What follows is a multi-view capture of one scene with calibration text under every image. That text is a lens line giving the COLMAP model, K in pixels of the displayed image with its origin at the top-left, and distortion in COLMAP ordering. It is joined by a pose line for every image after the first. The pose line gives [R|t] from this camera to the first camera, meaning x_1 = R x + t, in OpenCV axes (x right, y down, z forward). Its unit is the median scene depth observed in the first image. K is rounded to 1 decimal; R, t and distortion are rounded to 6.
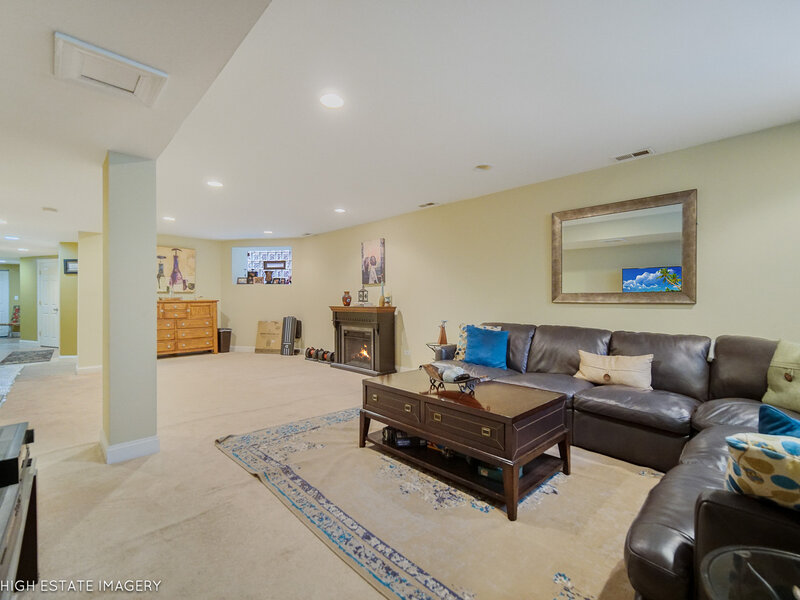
lens RADIAL K [[364.3, 0, 397.9], [0, 364.3, 303.0], [0, 0, 1]] dist [0.001967, 0.000648]
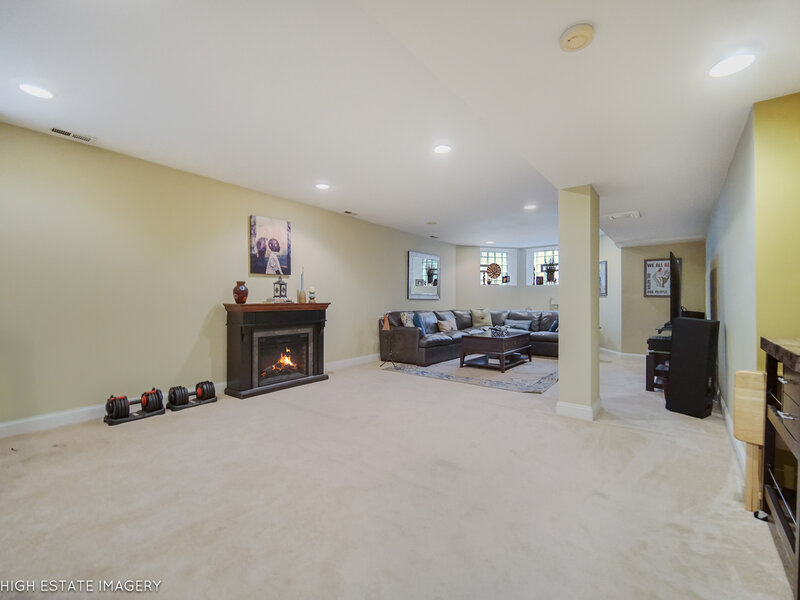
lens RADIAL K [[364.3, 0, 398.8], [0, 364.3, 298.9], [0, 0, 1]] dist [0.001967, 0.000648]
pose [[-0.165891, 0.001243, 0.986143, -0.895039], [-0.000165, 0.999999, -0.001289, 0.001256], [-0.986144, -0.000377, -0.165890, 0.868930]]
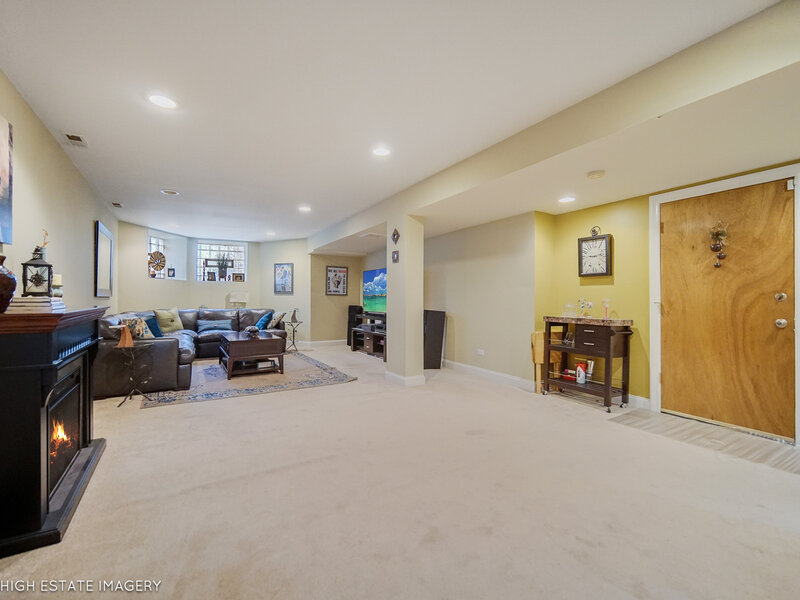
lens RADIAL K [[364.3, 0, 401.5], [0, 364.3, 296.6], [0, 0, 1]] dist [0.001967, 0.000648]
pose [[-0.982705, -0.003778, 0.185138, -0.486026], [-0.003419, 0.999992, 0.002258, -0.004615], [-0.185145, 0.001586, -0.982710, 1.269579]]
